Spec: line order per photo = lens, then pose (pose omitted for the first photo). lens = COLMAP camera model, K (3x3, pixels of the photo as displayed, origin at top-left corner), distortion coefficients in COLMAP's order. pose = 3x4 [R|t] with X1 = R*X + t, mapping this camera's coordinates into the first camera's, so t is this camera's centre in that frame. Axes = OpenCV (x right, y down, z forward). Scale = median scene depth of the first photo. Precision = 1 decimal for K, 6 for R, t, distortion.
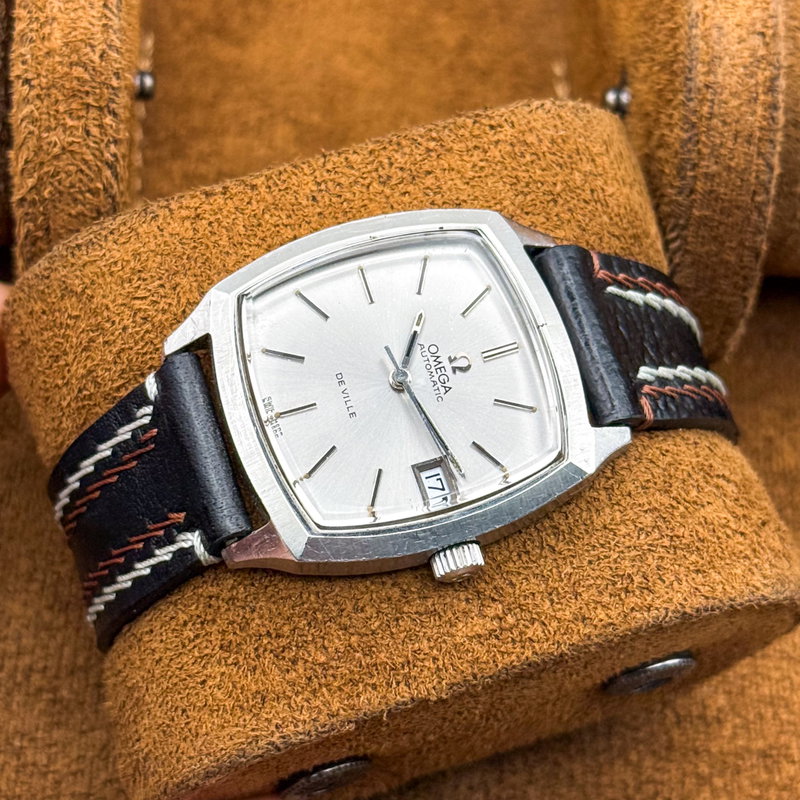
lens RADIAL K [[2358.5, 0, 382.3], [0, 2358.5, 415.6], [0, 0, 1]] dist [0.351003, -0.069734]
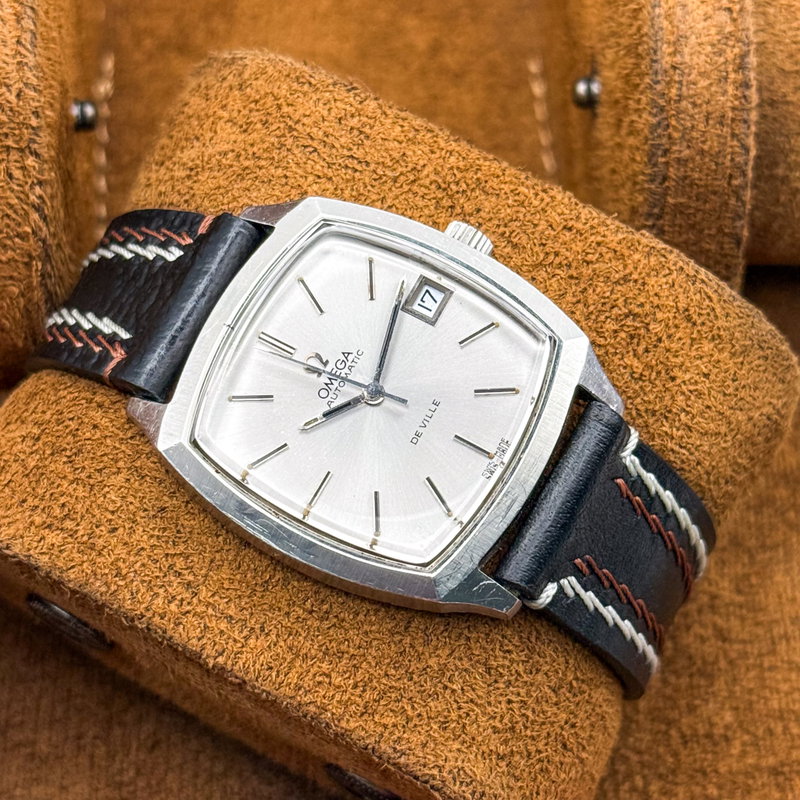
lens RADIAL K [[2358.5, 0, 382.3], [0, 2358.5, 415.6], [0, 0, 1]] dist [0.351003, -0.069734]
pose [[-0.681432, -0.715442, 0.154249, -0.148236], [0.675521, -0.533727, 0.508730, -0.502593], [-0.281640, 0.450863, 0.846995, 0.187215]]
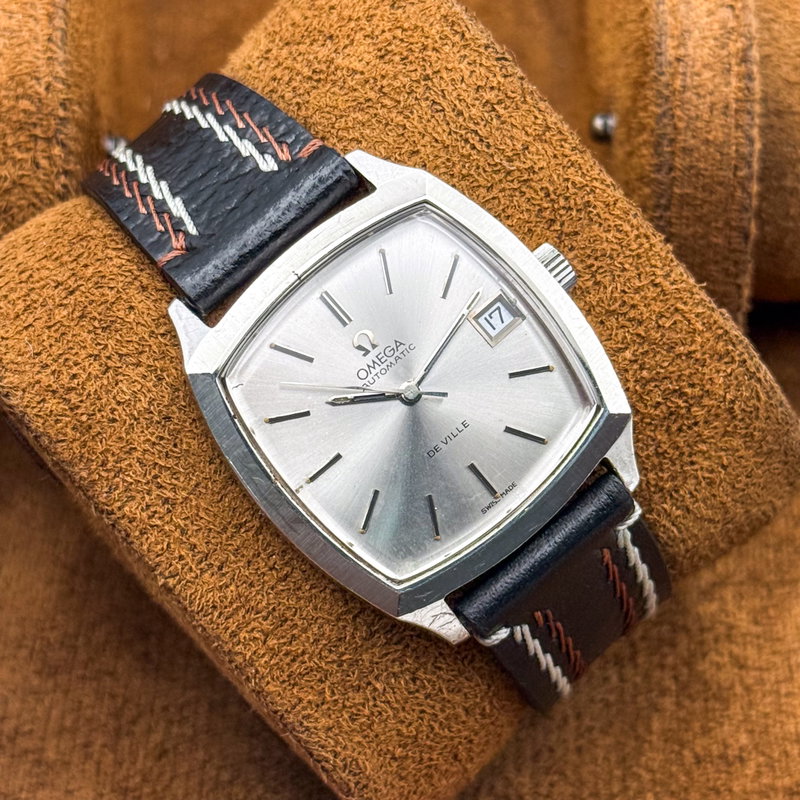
lens RADIAL K [[2358.5, 0, 382.3], [0, 2358.5, 415.6], [0, 0, 1]] dist [0.351003, -0.069734]
pose [[-0.375745, -0.925218, -0.052796, 0.052907], [0.817993, -0.357897, 0.450330, -0.450739], [-0.435549, 0.126023, 0.891300, 0.159650]]
